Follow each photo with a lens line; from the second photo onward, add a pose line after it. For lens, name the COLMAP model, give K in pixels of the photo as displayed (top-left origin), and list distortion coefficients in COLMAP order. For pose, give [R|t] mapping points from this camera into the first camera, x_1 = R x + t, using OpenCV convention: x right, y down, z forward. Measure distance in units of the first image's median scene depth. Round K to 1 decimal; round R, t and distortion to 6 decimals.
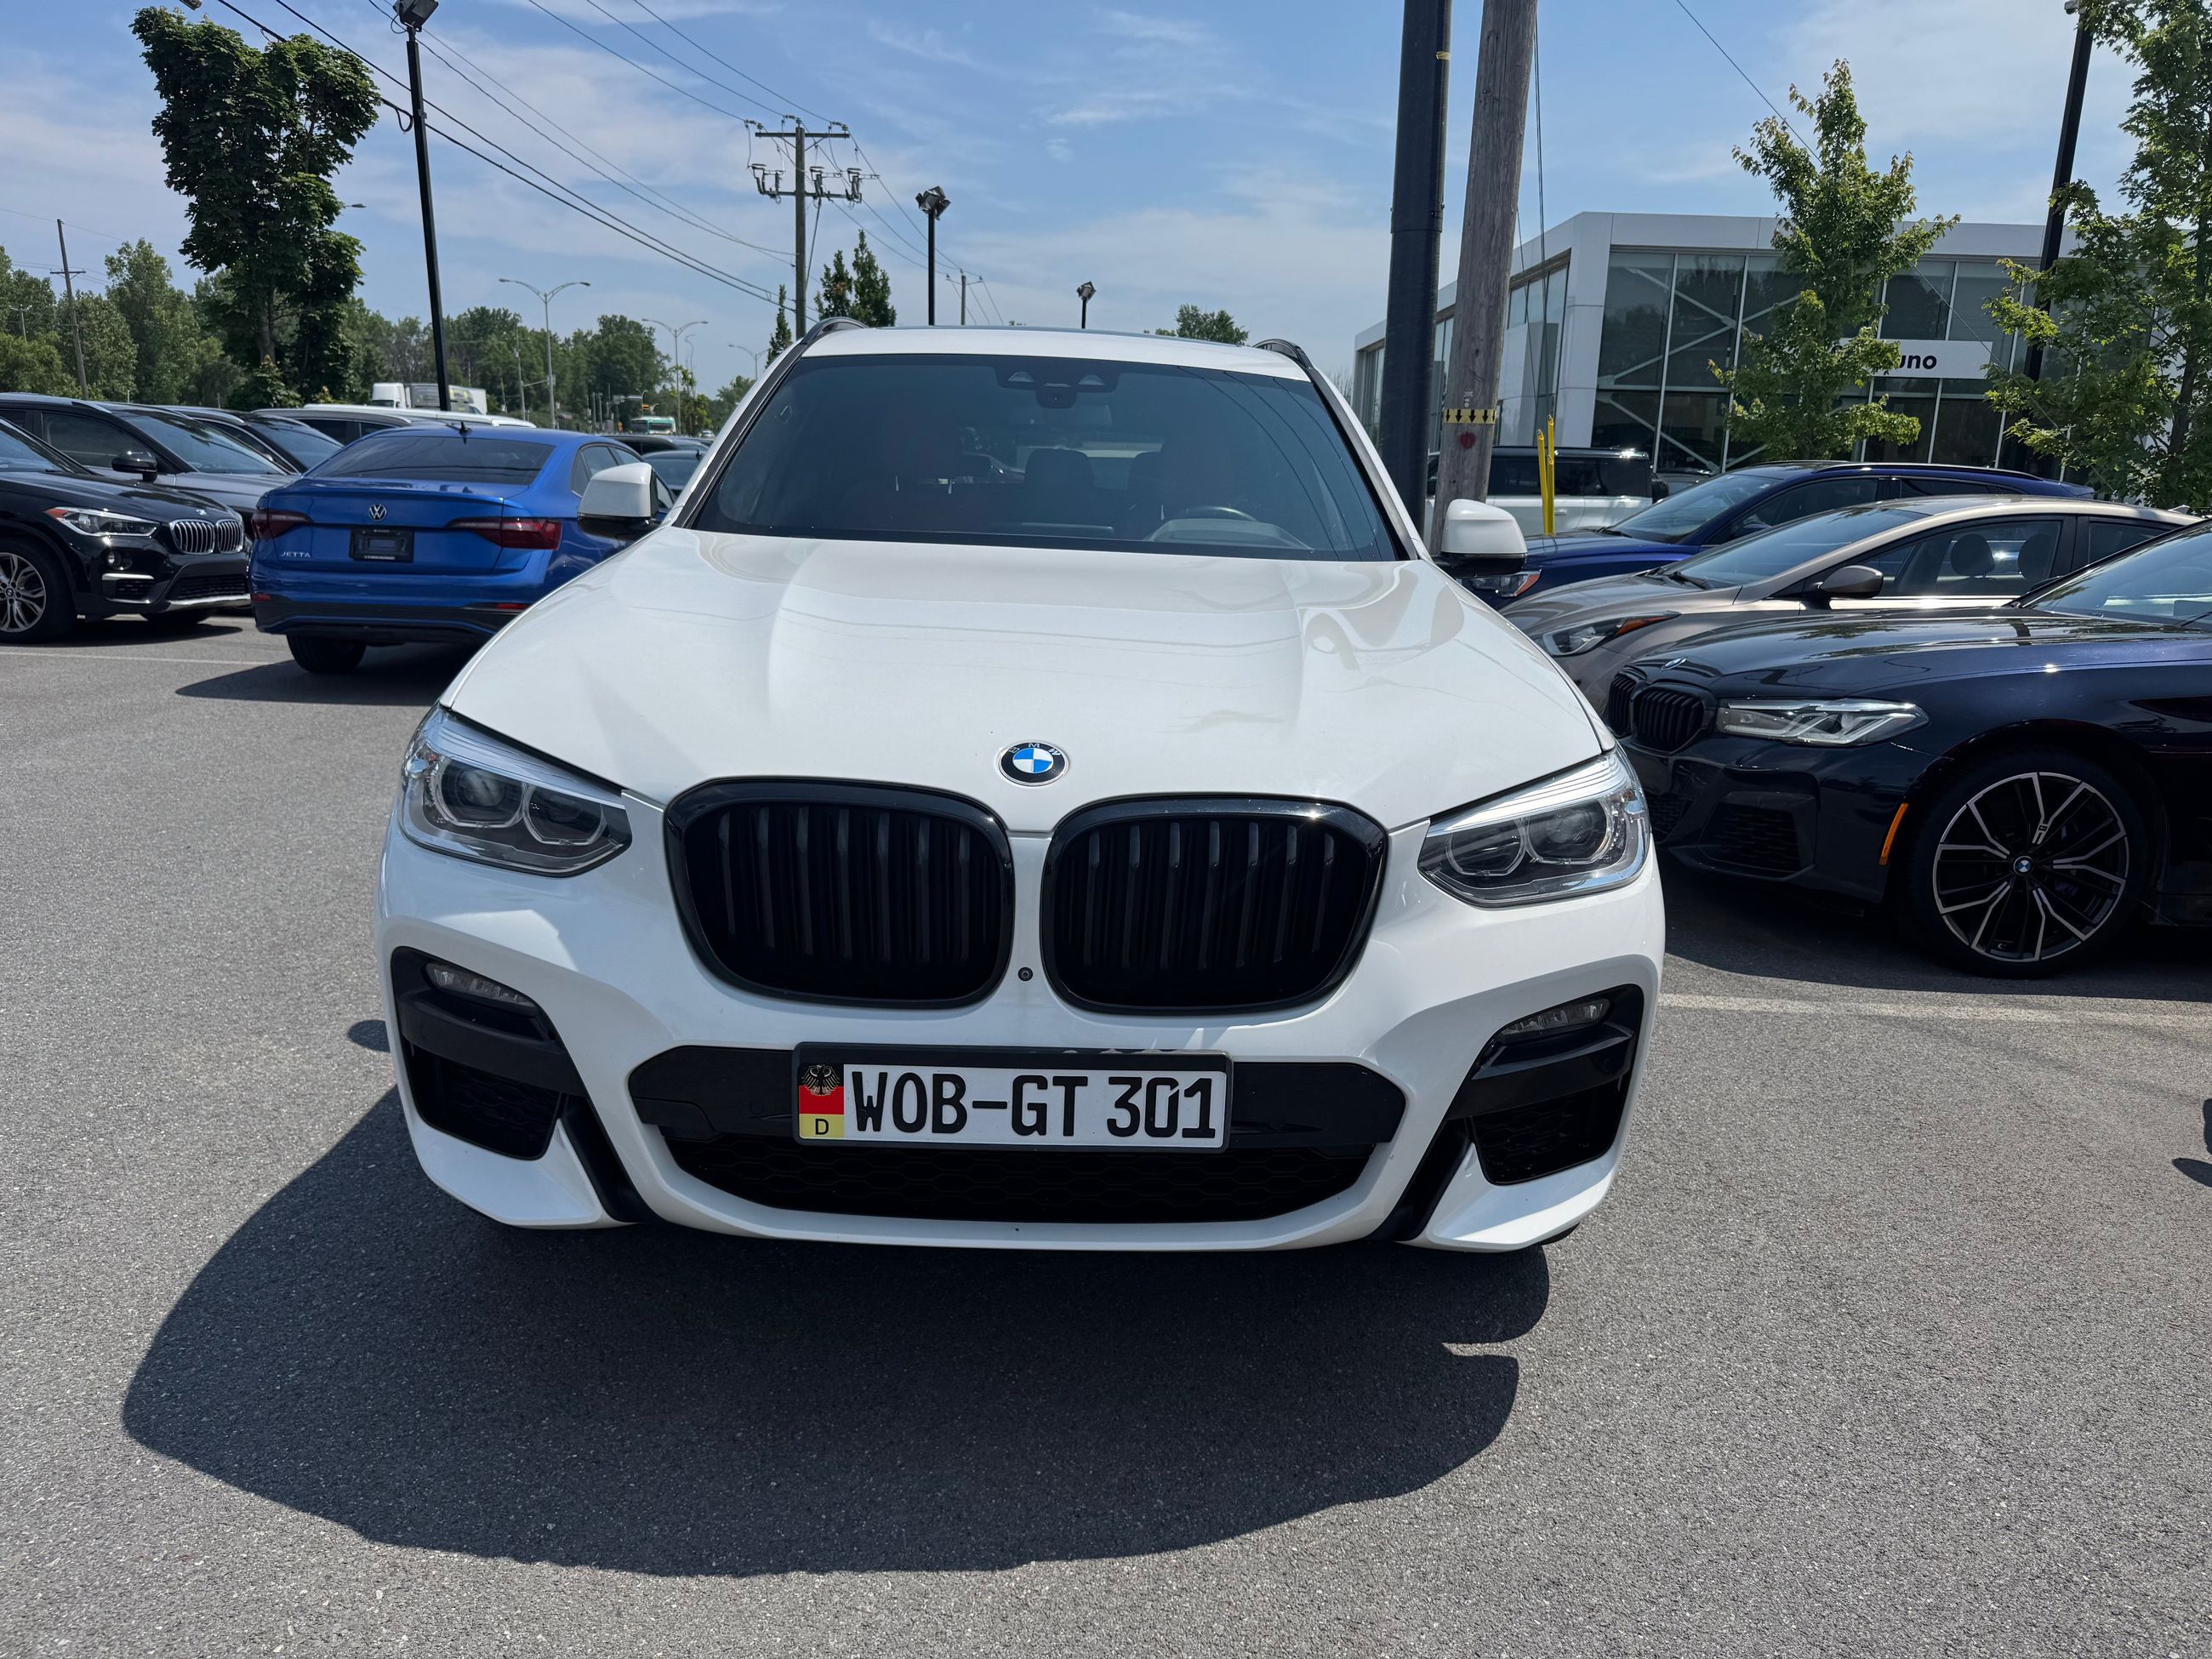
lens RADIAL K [[1604.3, 0, 1146.1], [0, 1604.3, 836.5], [0, 0, 1]] dist [0.031657, -0.033592]
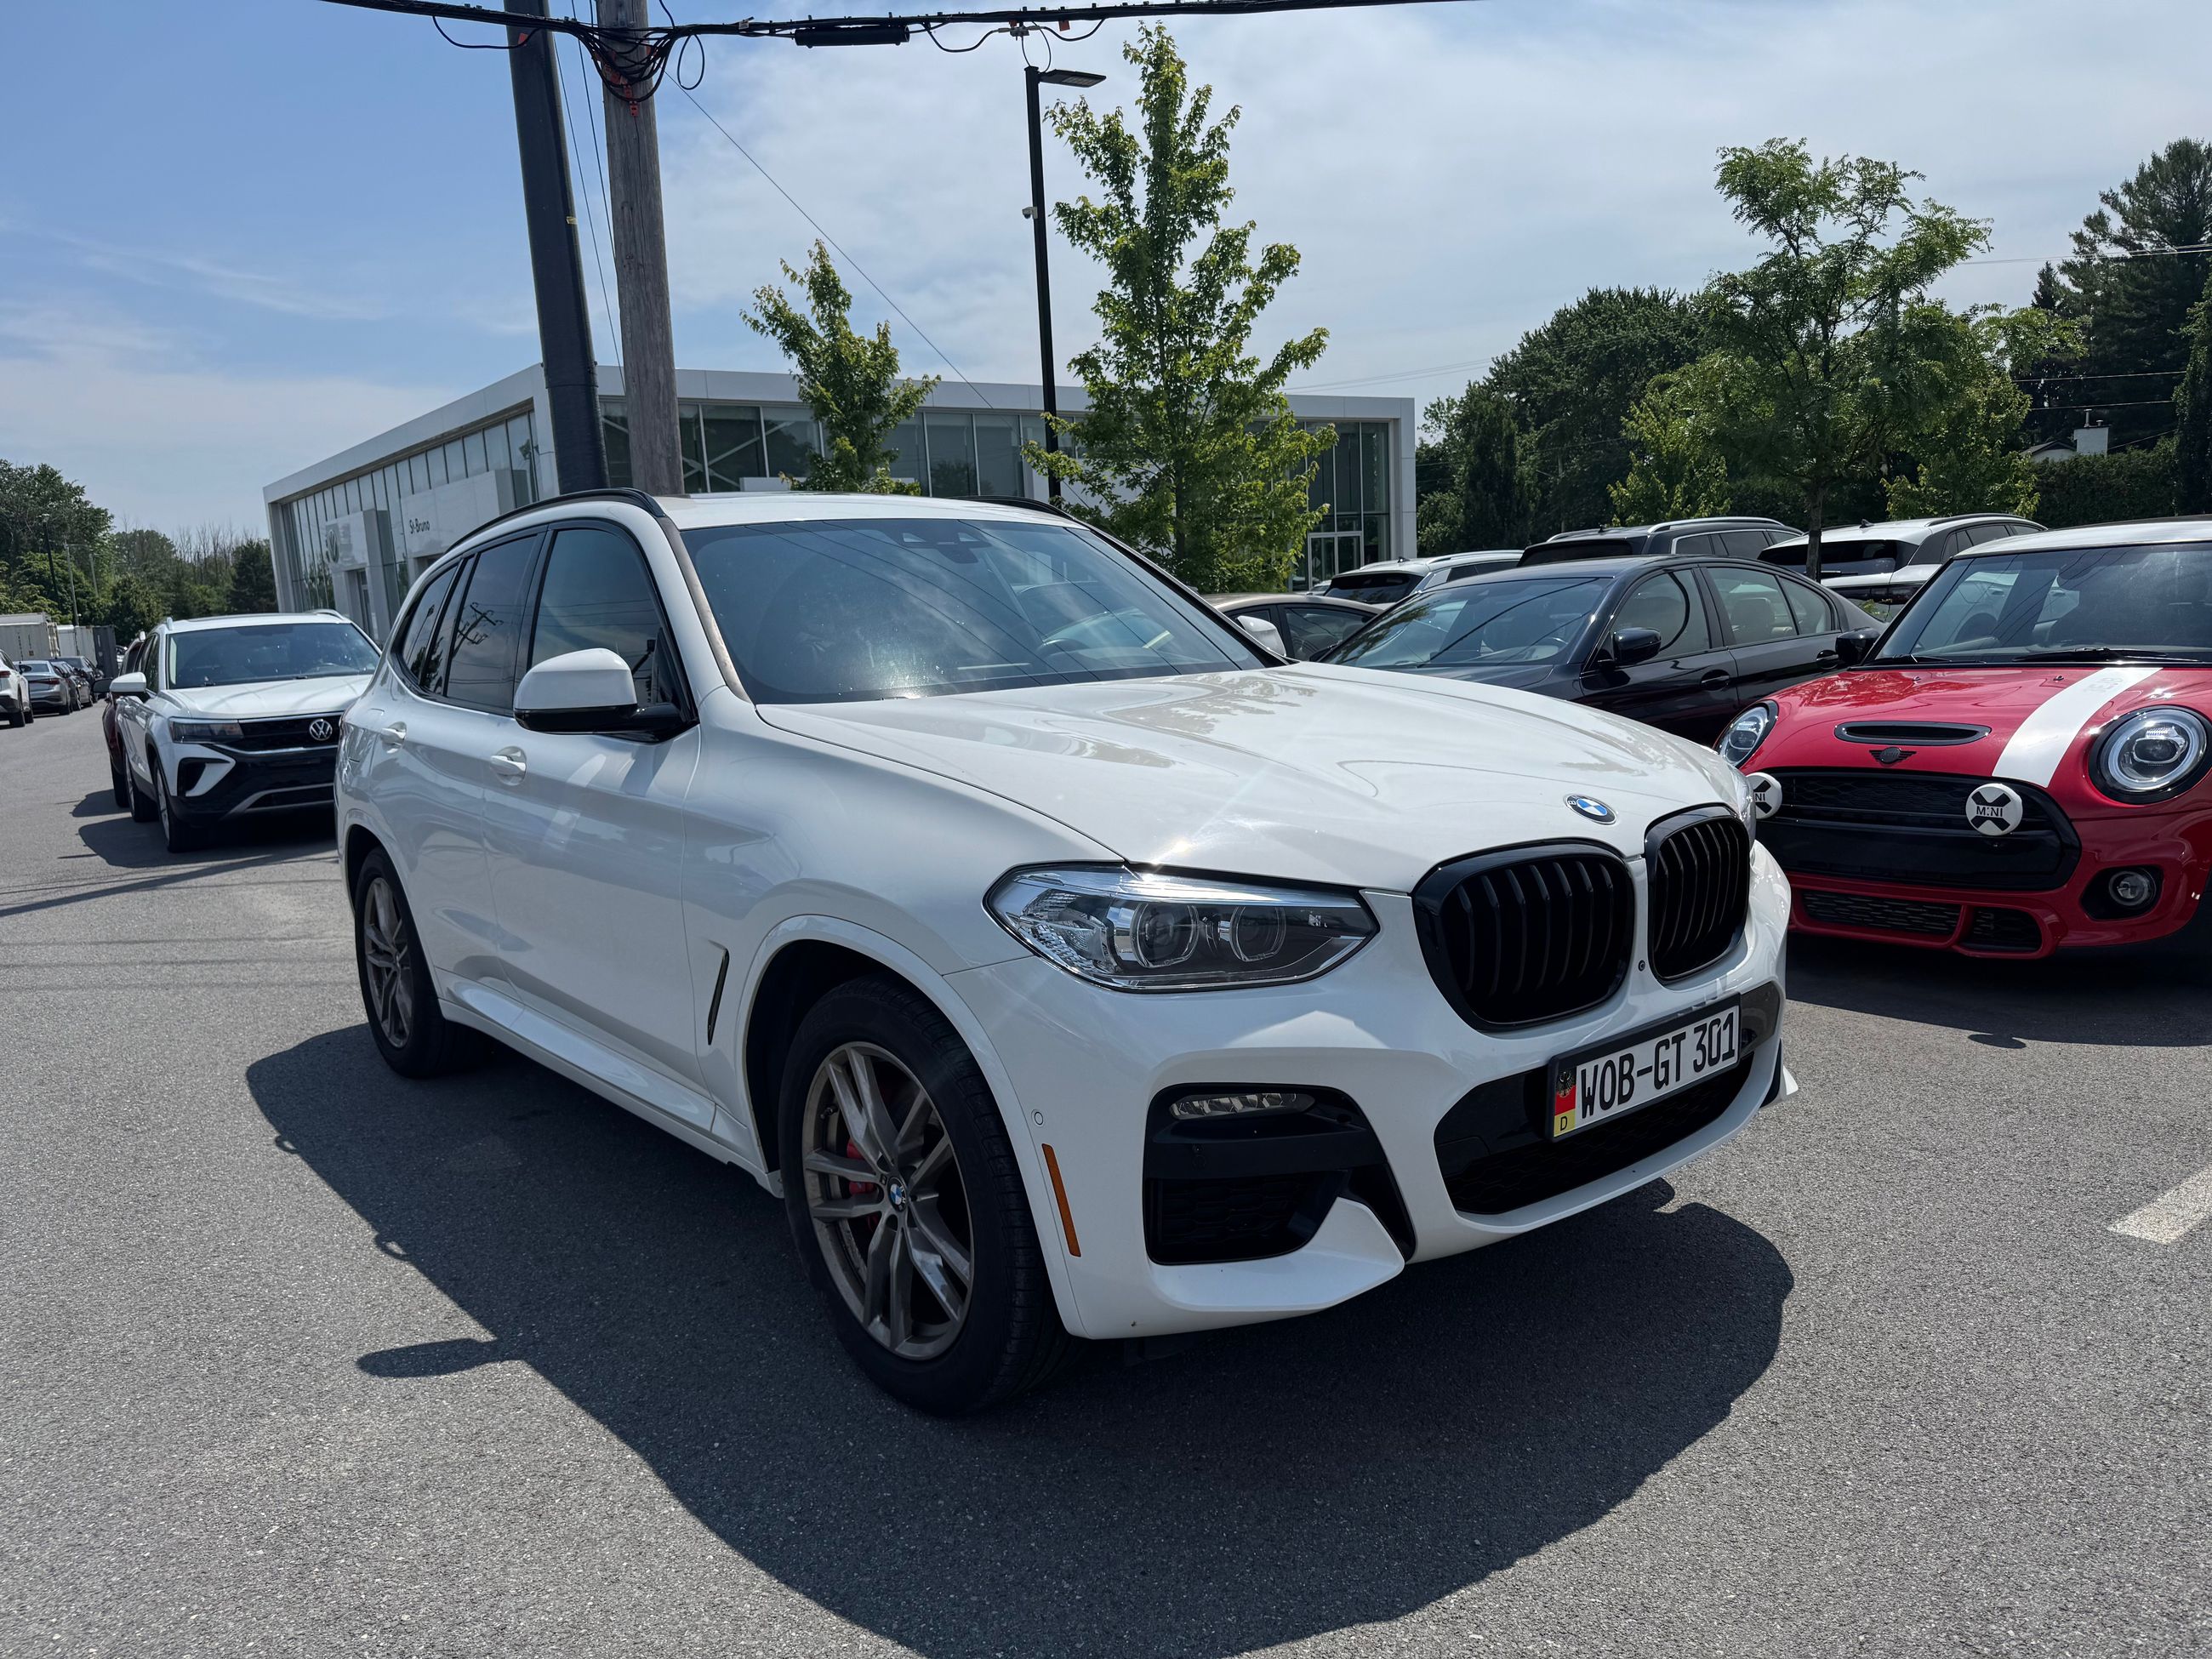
lens RADIAL K [[1604.3, 0, 1146.1], [0, 1604.3, 836.5], [0, 0, 1]] dist [0.031657, -0.033592]
pose [[0.781085, -0.166160, 0.601912, -1.108709], [0.215576, 0.976434, -0.010199, -0.086171], [-0.586032, 0.137724, 0.798497, 0.170030]]
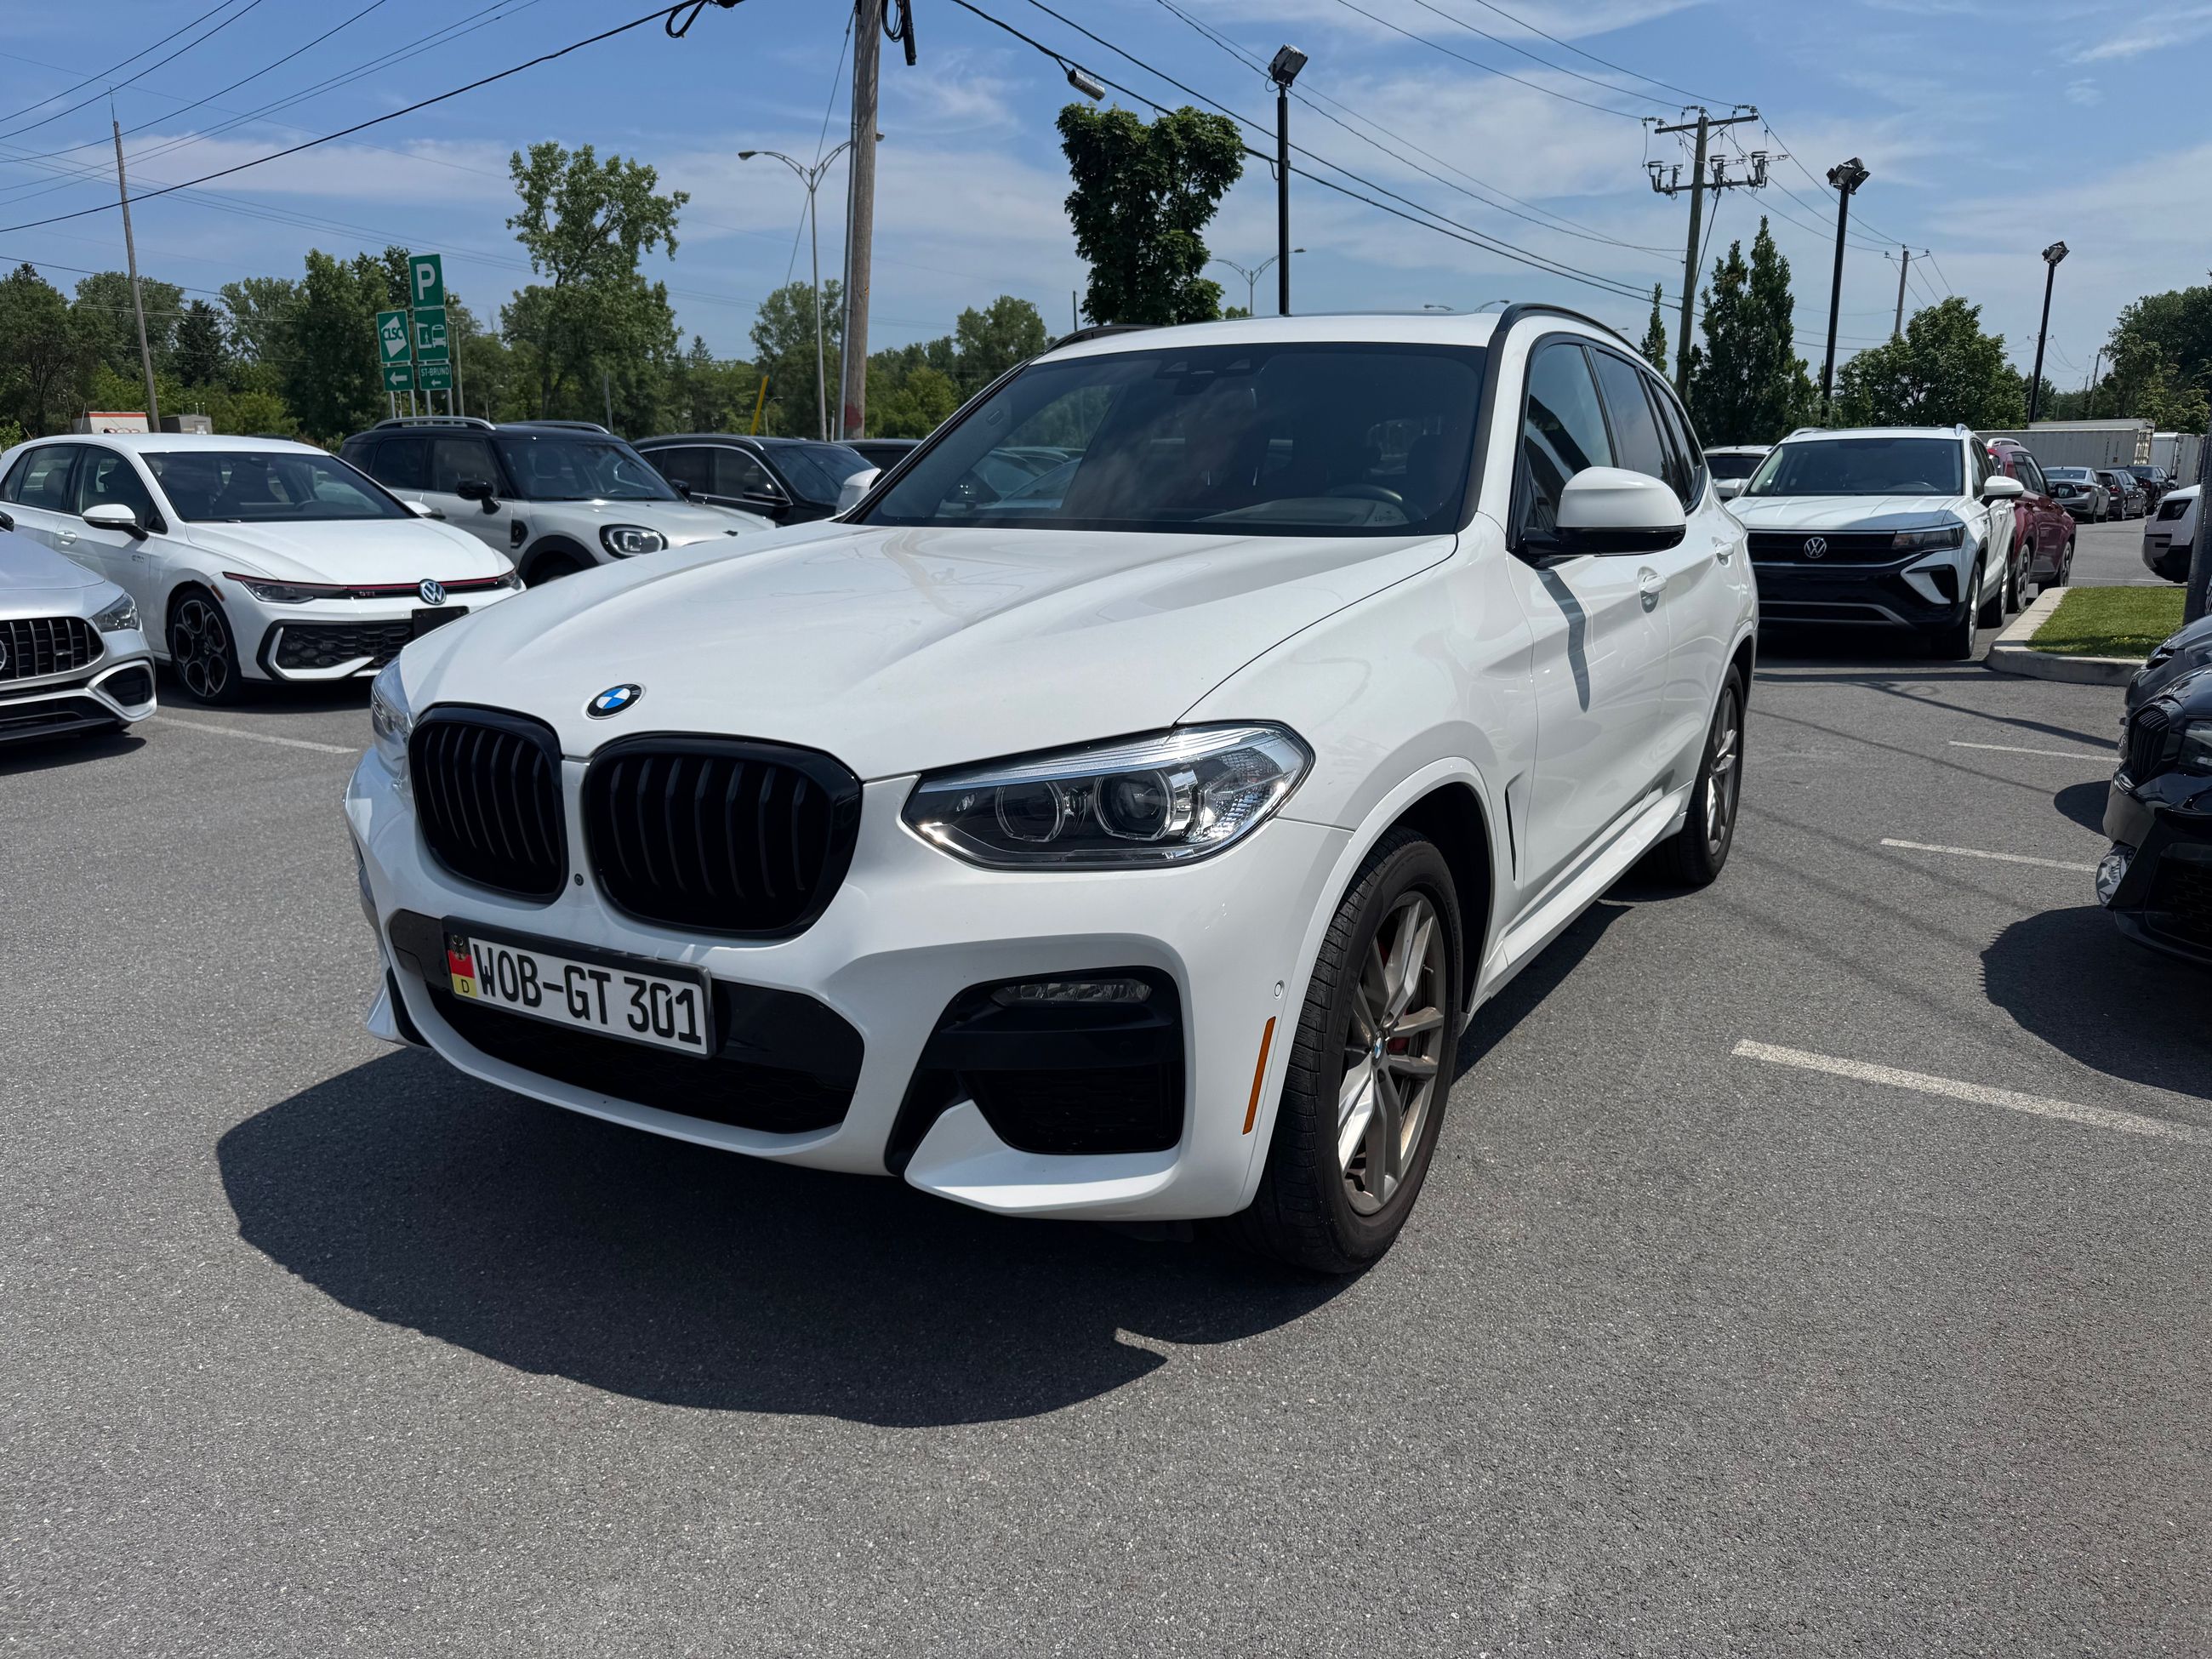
lens RADIAL K [[1577.1, 0, 1104.8], [0, 1577.1, 885.6], [0, 0, 1]] dist [-0.000499, -0.002501]
pose [[0.846808, 0.096527, -0.523066, 0.808962], [-0.081445, 0.995330, 0.051825, 0.000112], [0.525626, -0.001285, 0.850715, 0.219363]]
